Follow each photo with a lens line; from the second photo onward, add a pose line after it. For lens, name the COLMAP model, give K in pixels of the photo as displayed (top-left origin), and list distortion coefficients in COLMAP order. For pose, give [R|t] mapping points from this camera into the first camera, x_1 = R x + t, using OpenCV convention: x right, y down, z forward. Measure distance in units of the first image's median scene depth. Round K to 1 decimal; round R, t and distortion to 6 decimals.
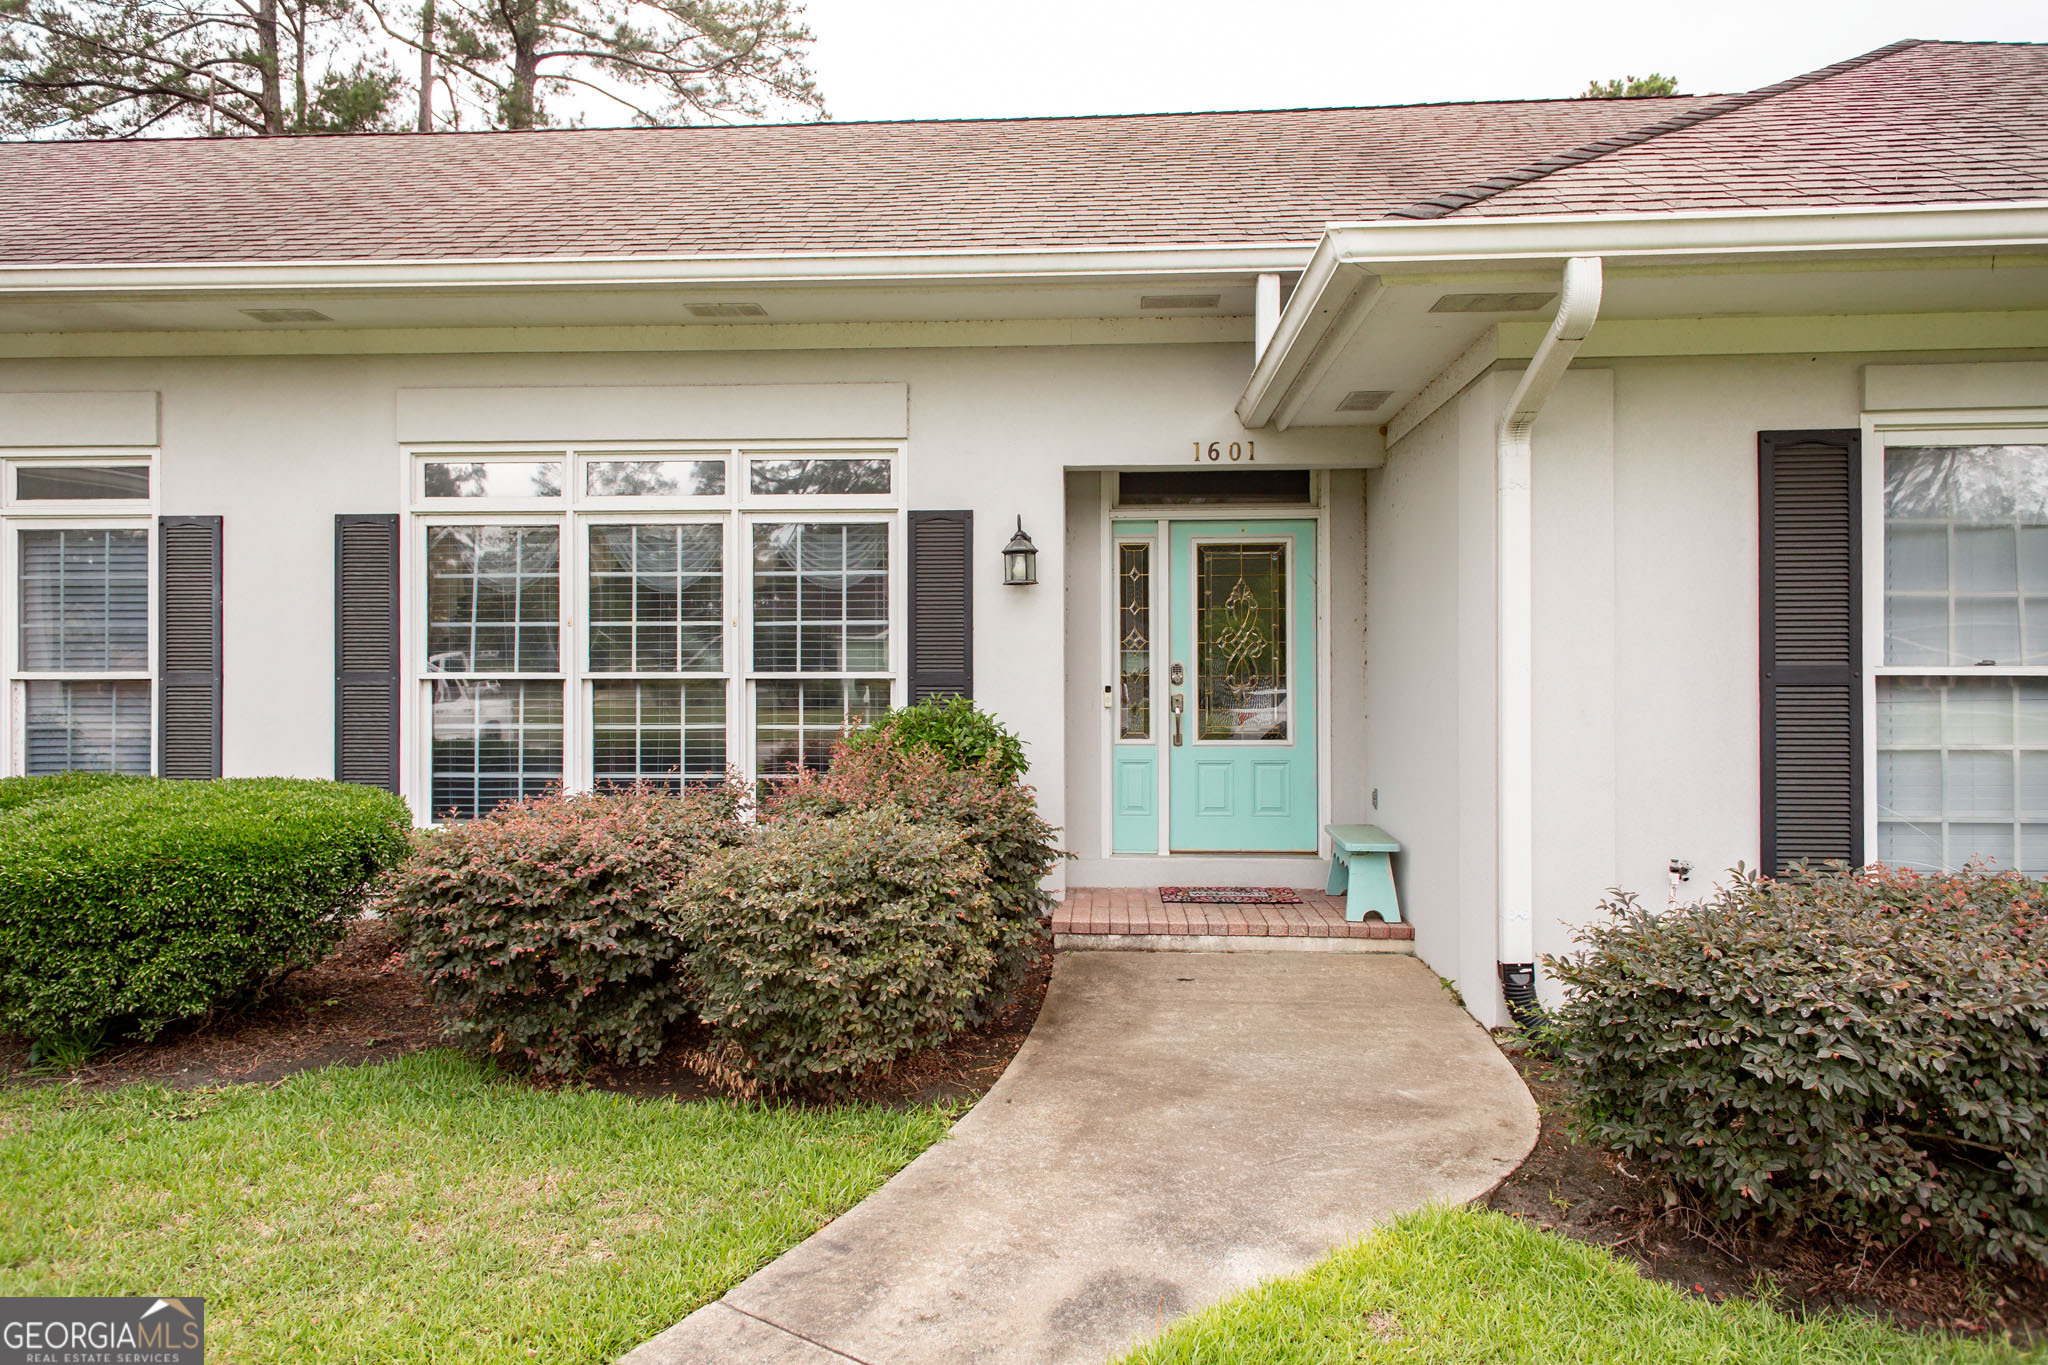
lens RADIAL K [[1163.6, 0, 1056.1], [0, 1163.6, 674.2], [0, 0, 1]] dist [0.014098, -0.000291]
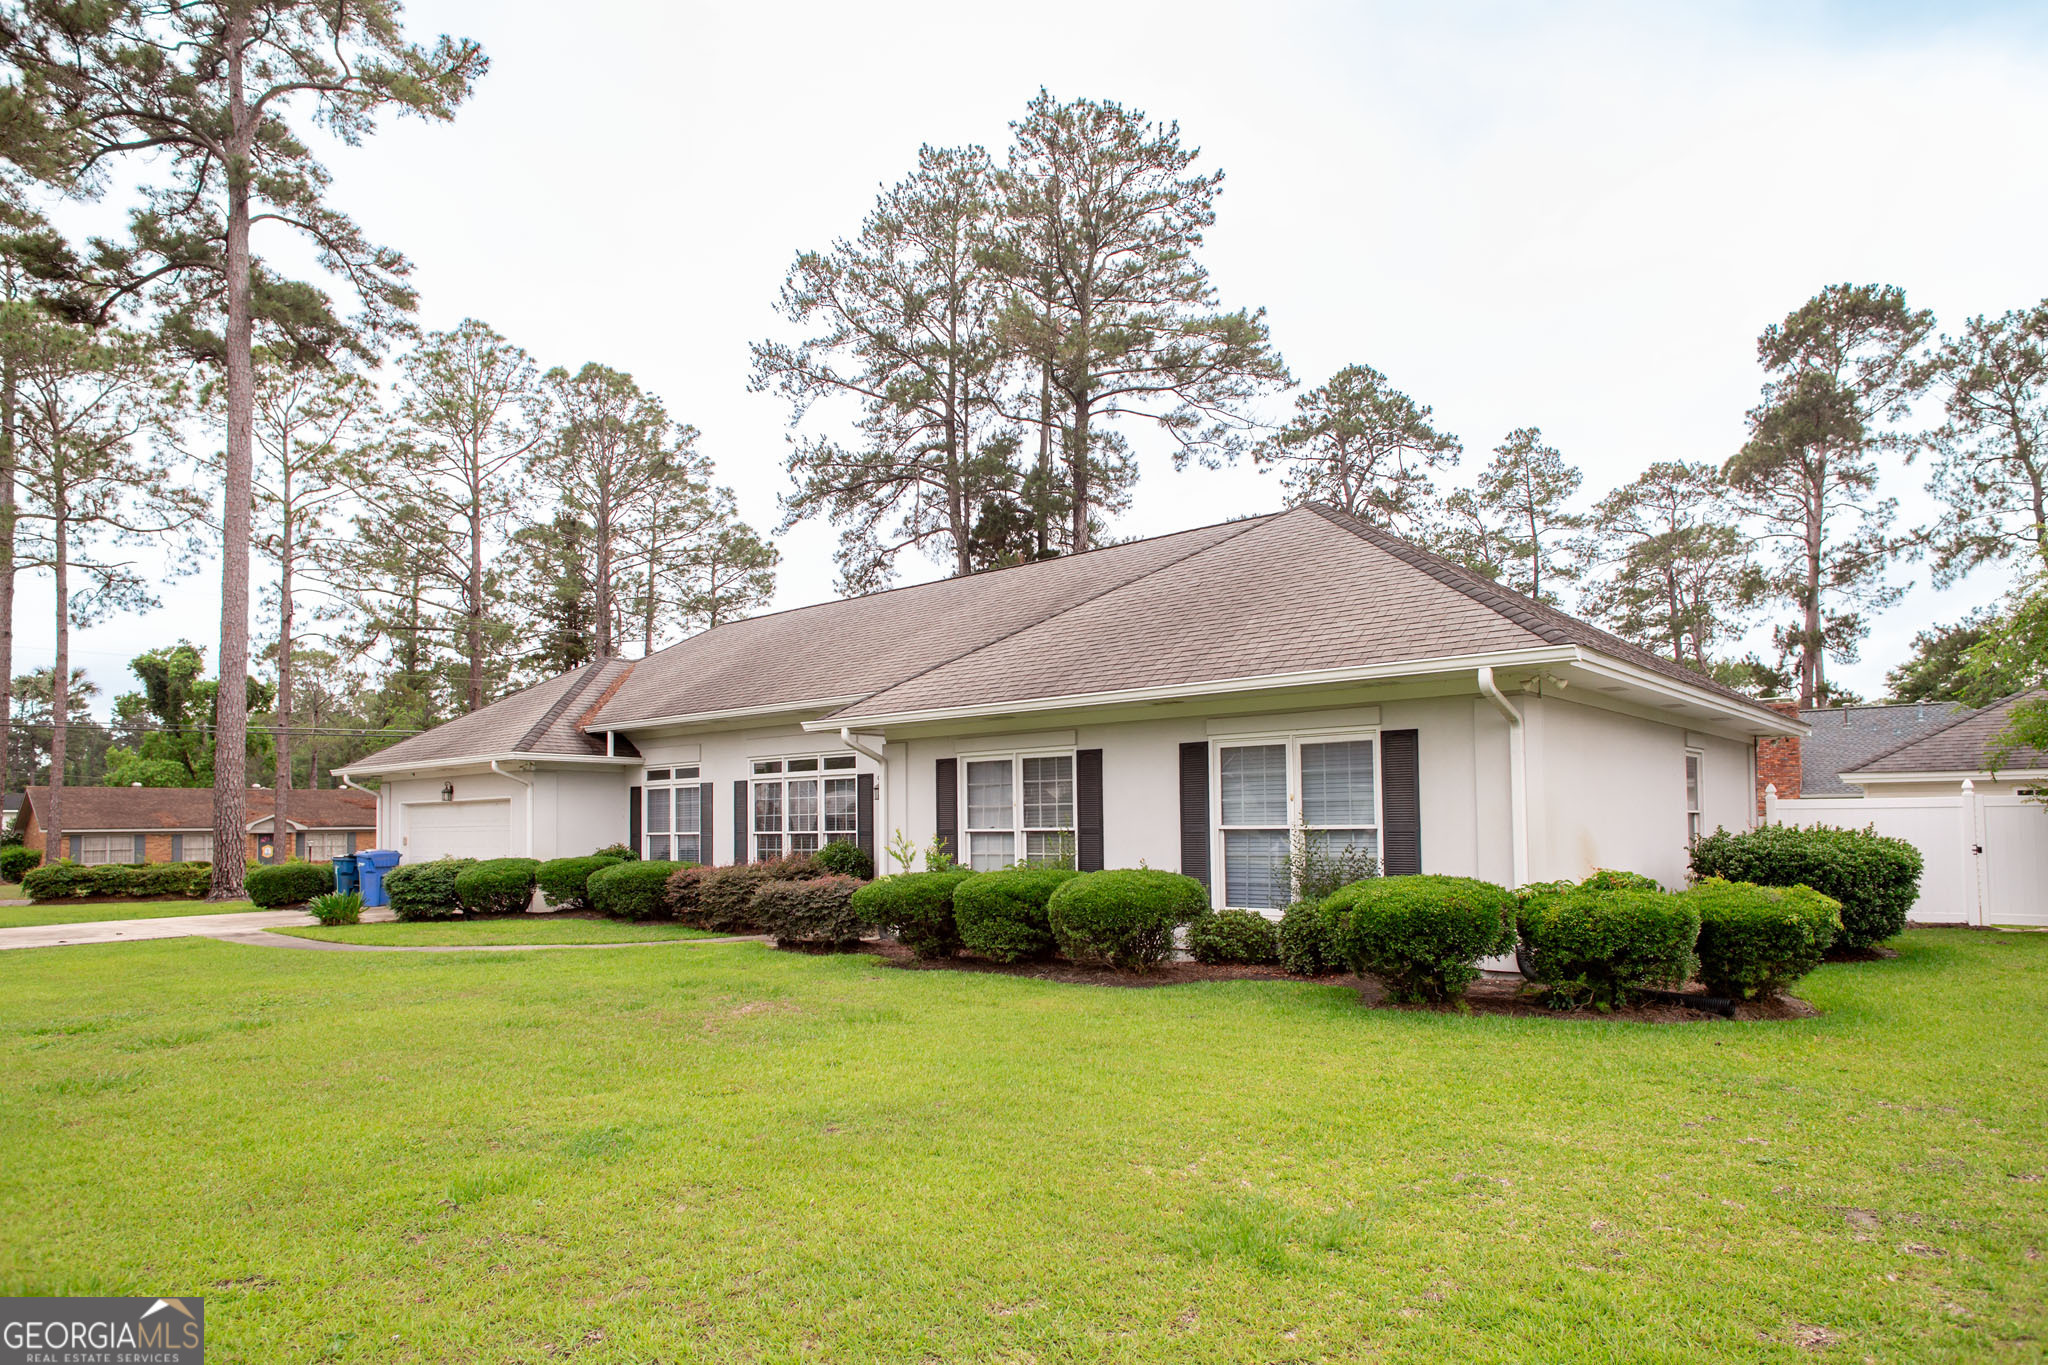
lens RADIAL K [[1213.2, 0, 1071.9], [0, 1213.2, 803.9], [0, 0, 1]] dist [0.016938, 0.000347]
pose [[0.804679, -0.020975, -0.593340, 1.994999], [0.012747, 0.999756, -0.018056, -0.007614], [0.593574, 0.006966, 0.804750, -1.049911]]
